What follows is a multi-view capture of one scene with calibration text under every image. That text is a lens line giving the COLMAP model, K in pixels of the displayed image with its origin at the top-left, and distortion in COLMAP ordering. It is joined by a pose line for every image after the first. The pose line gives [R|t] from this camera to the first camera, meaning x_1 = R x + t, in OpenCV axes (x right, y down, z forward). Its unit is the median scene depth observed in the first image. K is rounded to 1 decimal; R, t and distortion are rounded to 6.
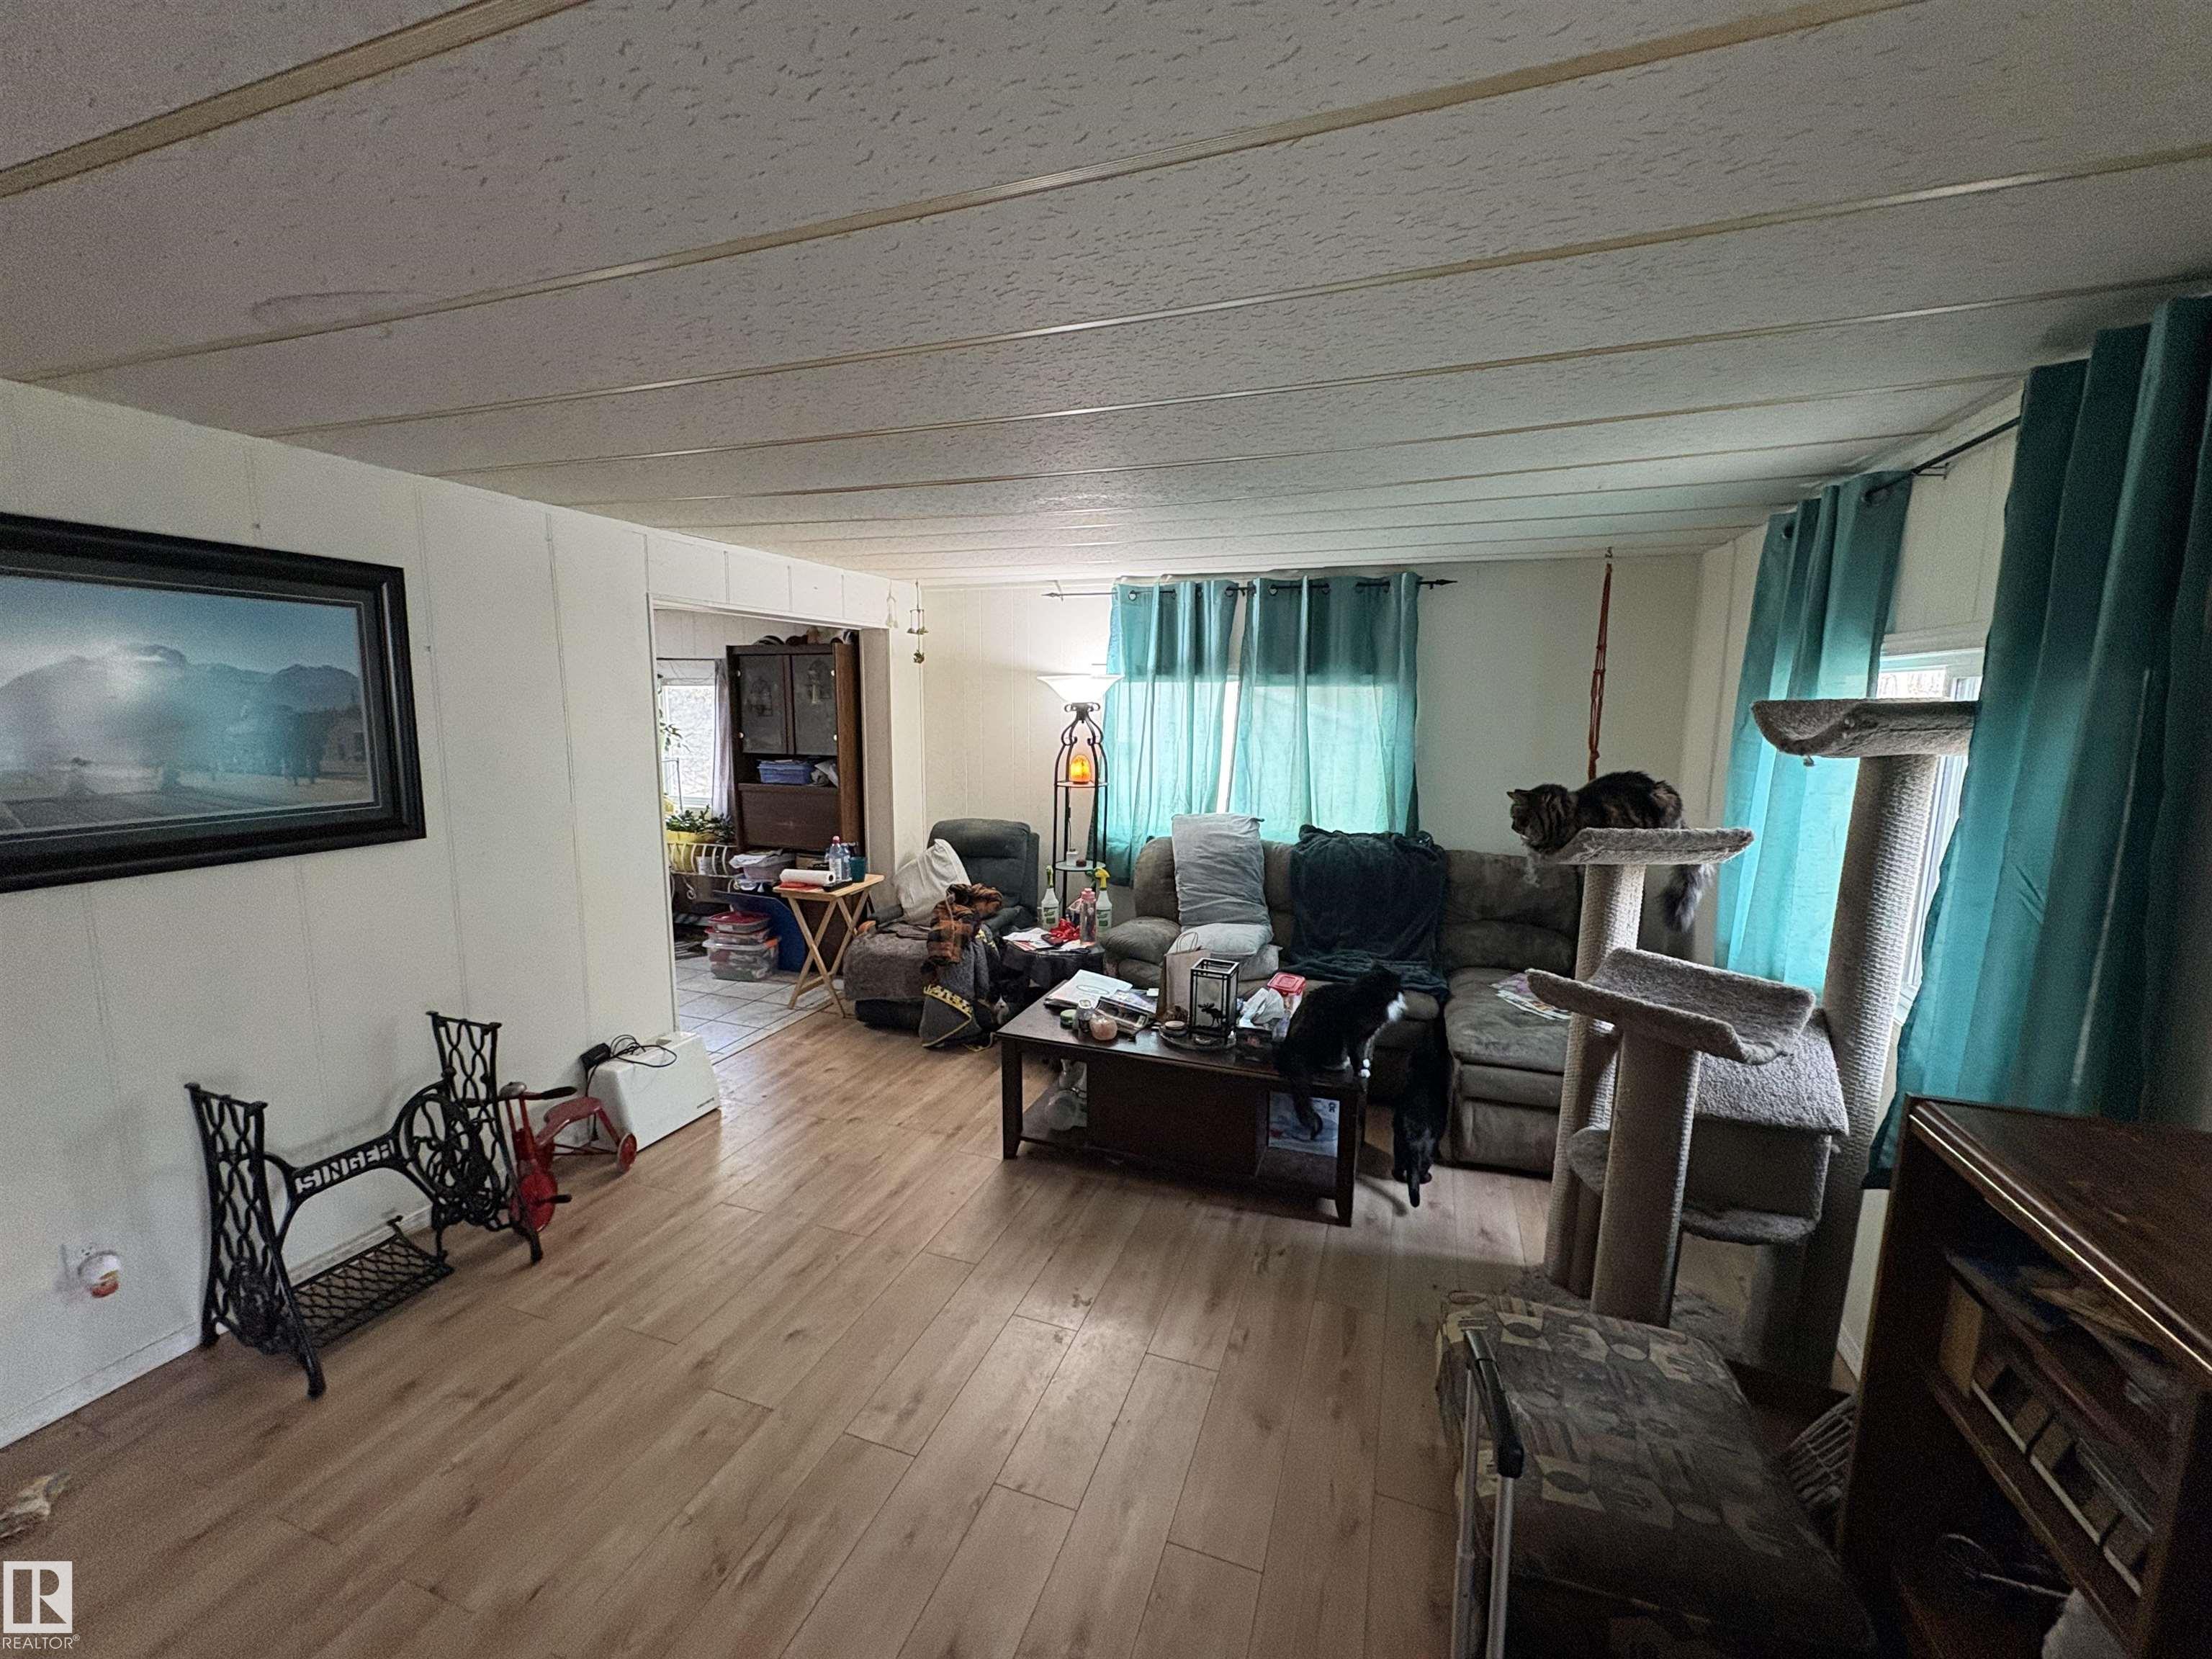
lens RADIAL K [[879.4, 0, 1109.0], [0, 879.4, 826.5], [0, 0, 1]] dist [0.000302, 0.000461]
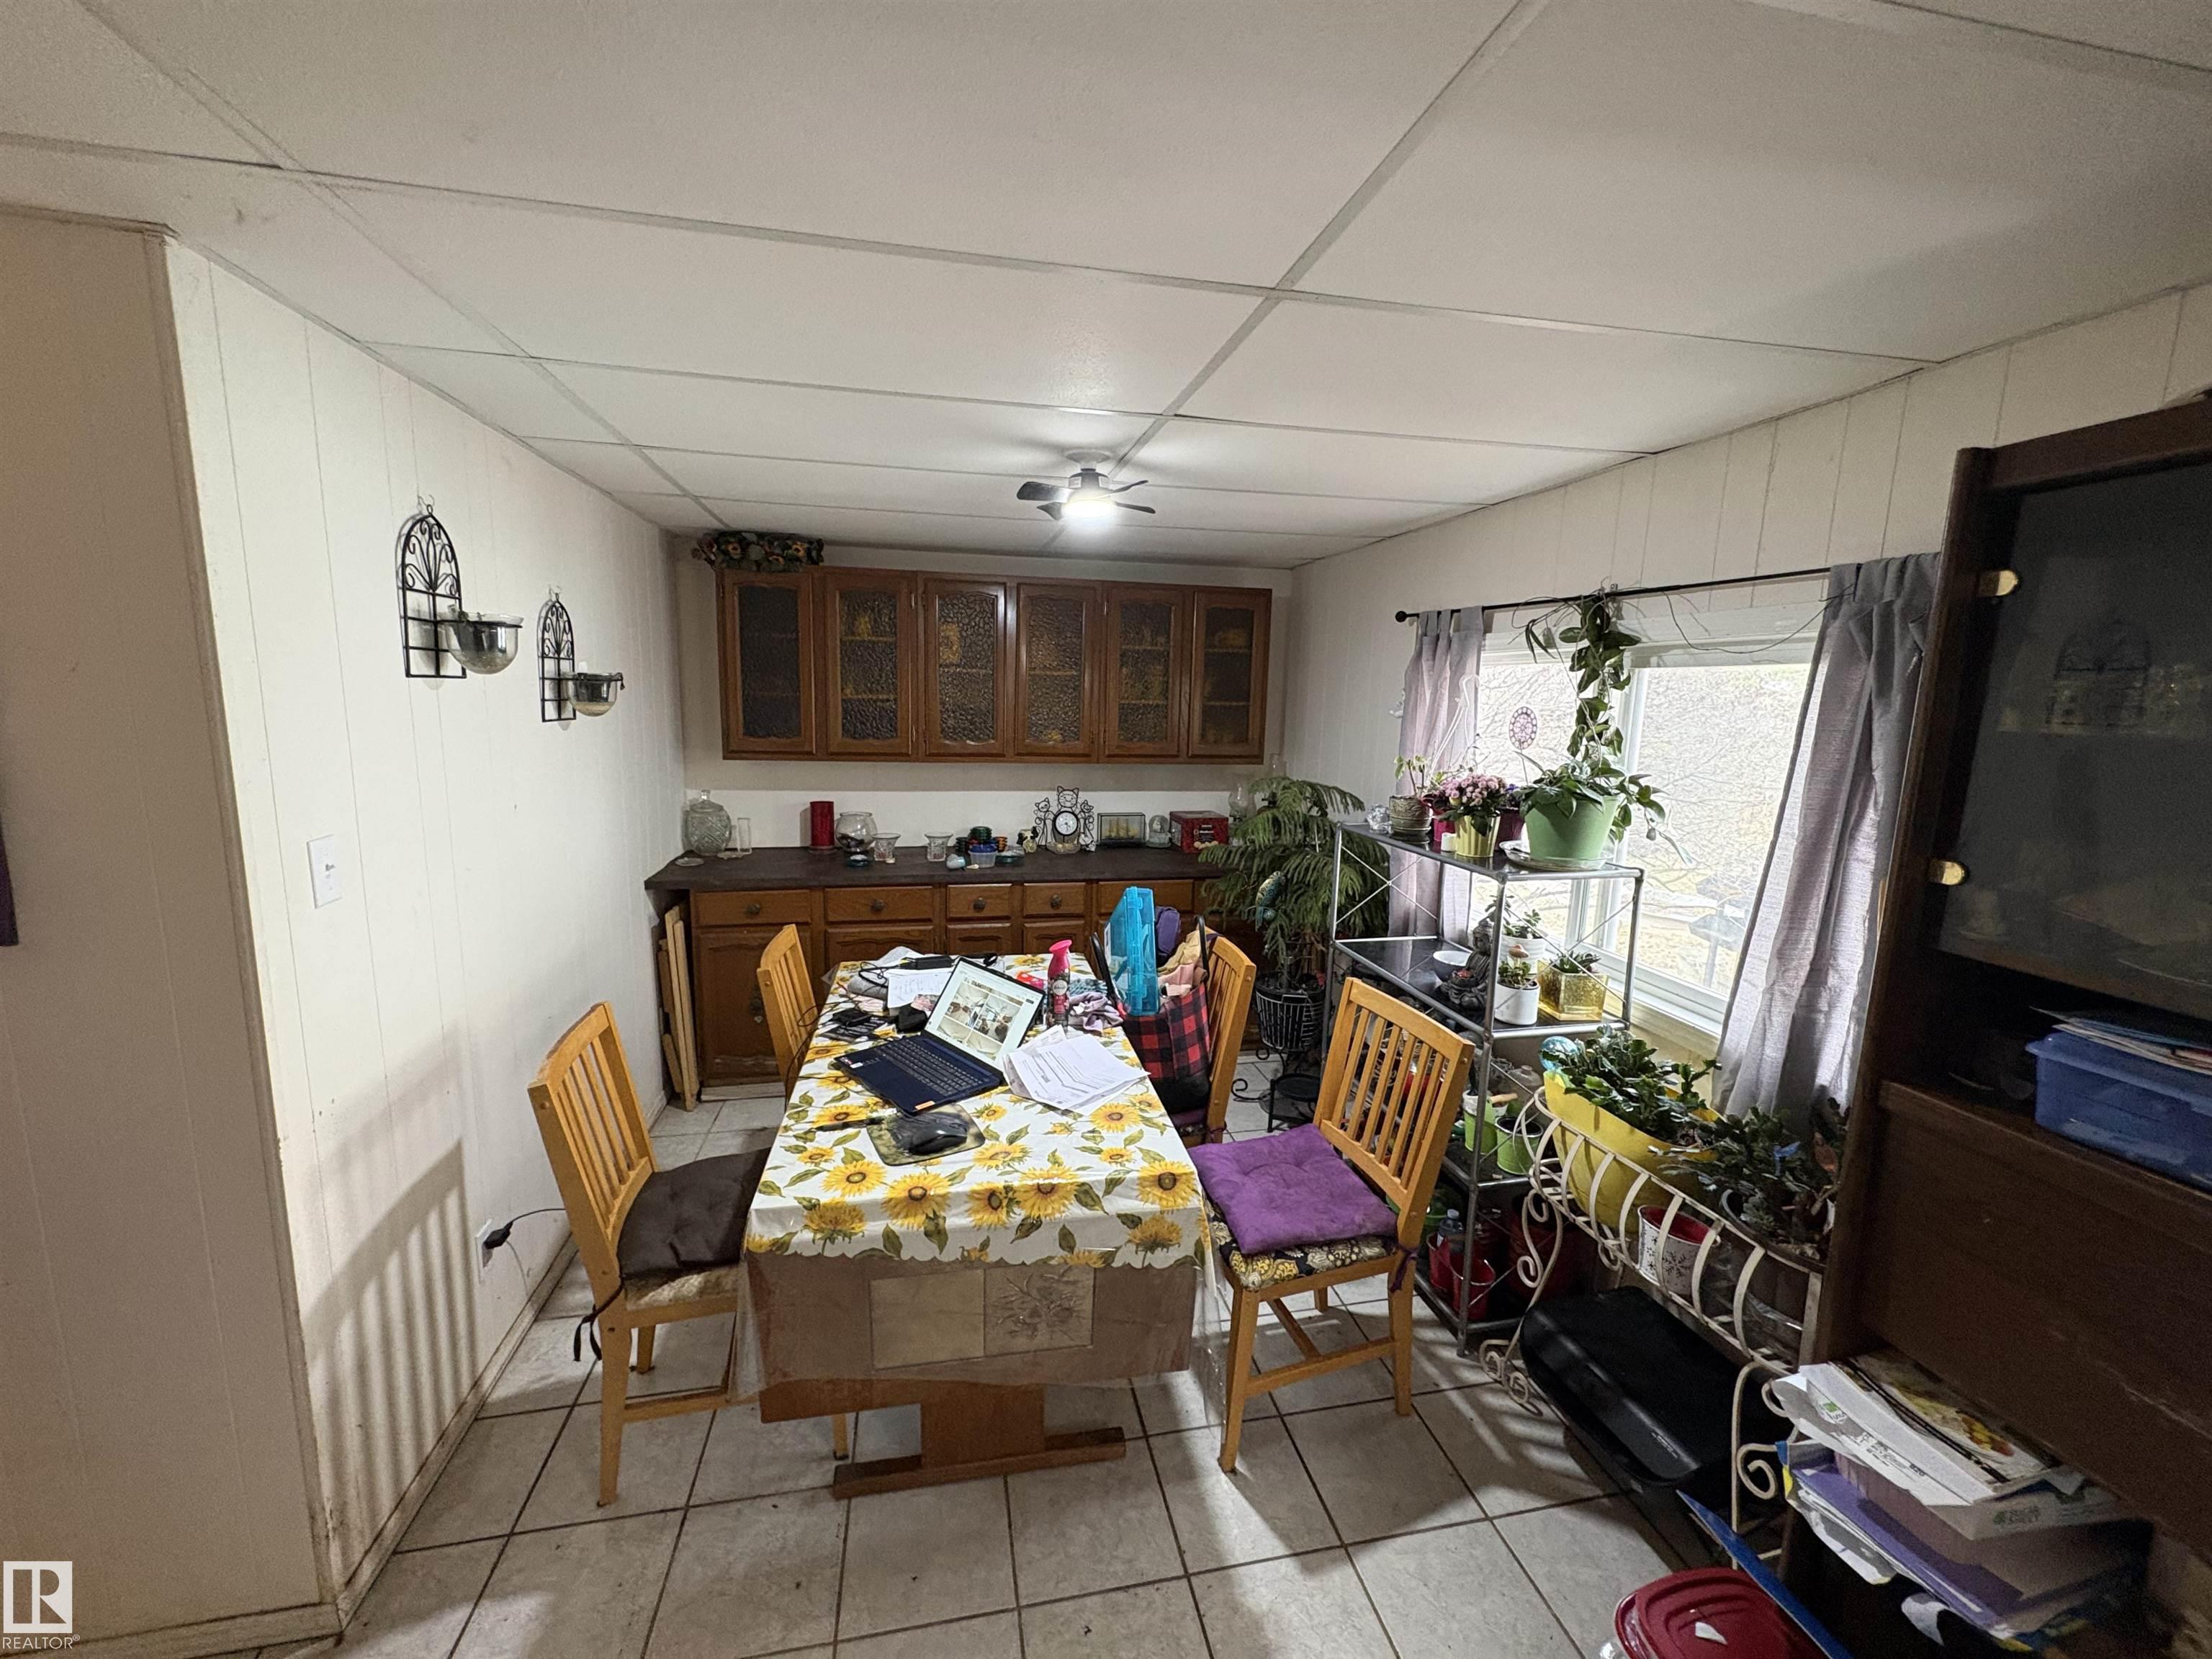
lens RADIAL K [[879.4, 0, 1109.0], [0, 879.4, 826.5], [0, 0, 1]] dist [0.000302, 0.000461]
pose [[0.521272, 0.133680, -0.842856, -0.345714], [-0.140735, 0.987598, 0.069598, -0.101332], [0.841706, 0.082340, 0.533620, 0.710743]]
